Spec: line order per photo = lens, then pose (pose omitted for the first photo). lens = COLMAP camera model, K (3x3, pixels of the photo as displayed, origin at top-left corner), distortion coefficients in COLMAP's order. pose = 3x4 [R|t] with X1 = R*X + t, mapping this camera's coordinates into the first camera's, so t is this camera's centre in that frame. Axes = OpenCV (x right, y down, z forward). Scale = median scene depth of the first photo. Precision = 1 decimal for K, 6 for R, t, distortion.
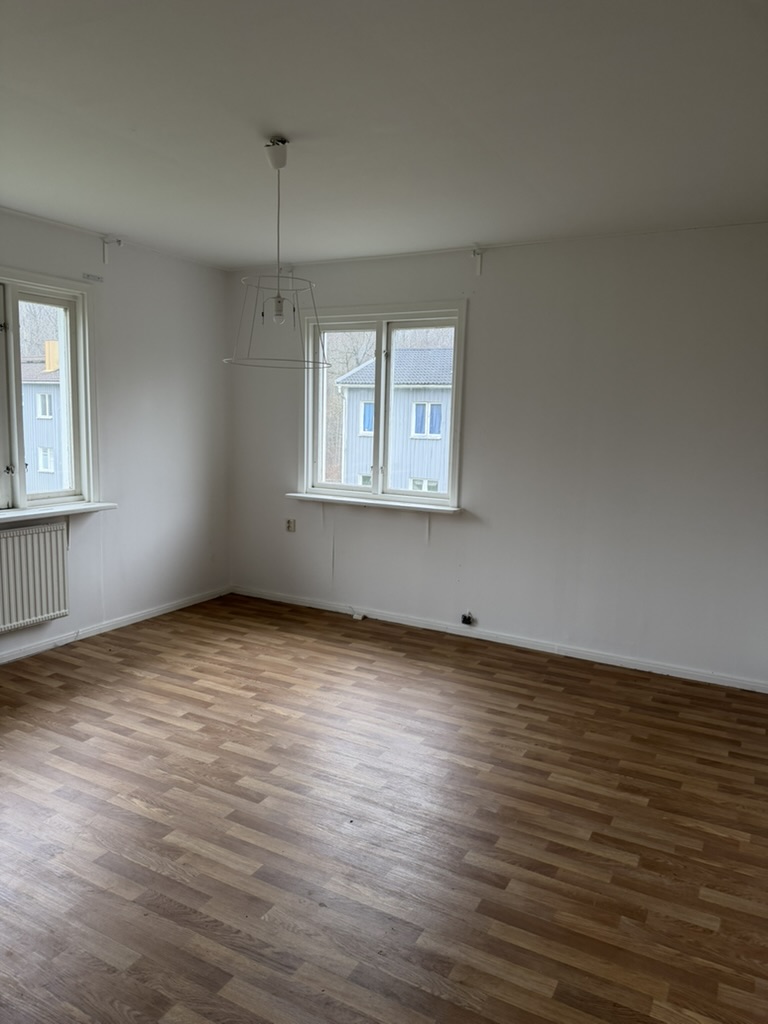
lens RADIAL K [[704.6, 0, 373.2], [0, 704.6, 507.8], [0, 0, 1]] dist [0.134209, -0.218475]
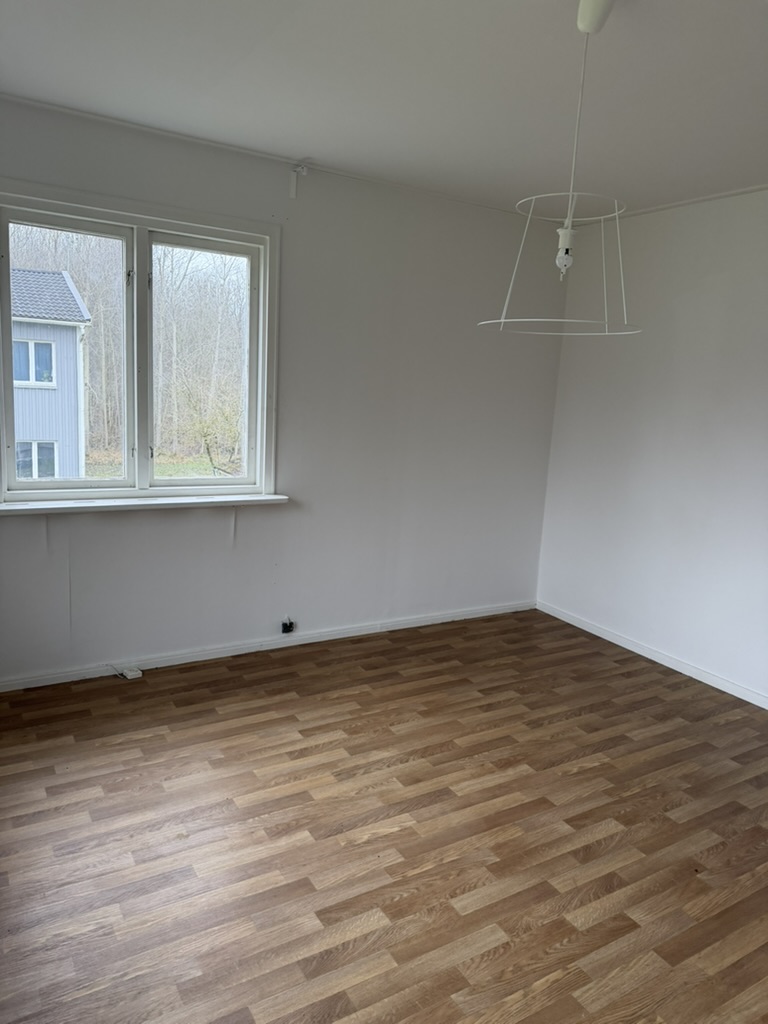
lens RADIAL K [[726.5, 0, 384.7], [0, 726.5, 496.0], [0, 0, 1]] dist [0.076360, -0.079779]
pose [[0.495166, -0.140605, 0.857345, -0.518791], [0.068294, 0.990063, 0.122927, -0.089148], [-0.866110, -0.002318, 0.499848, 0.484349]]
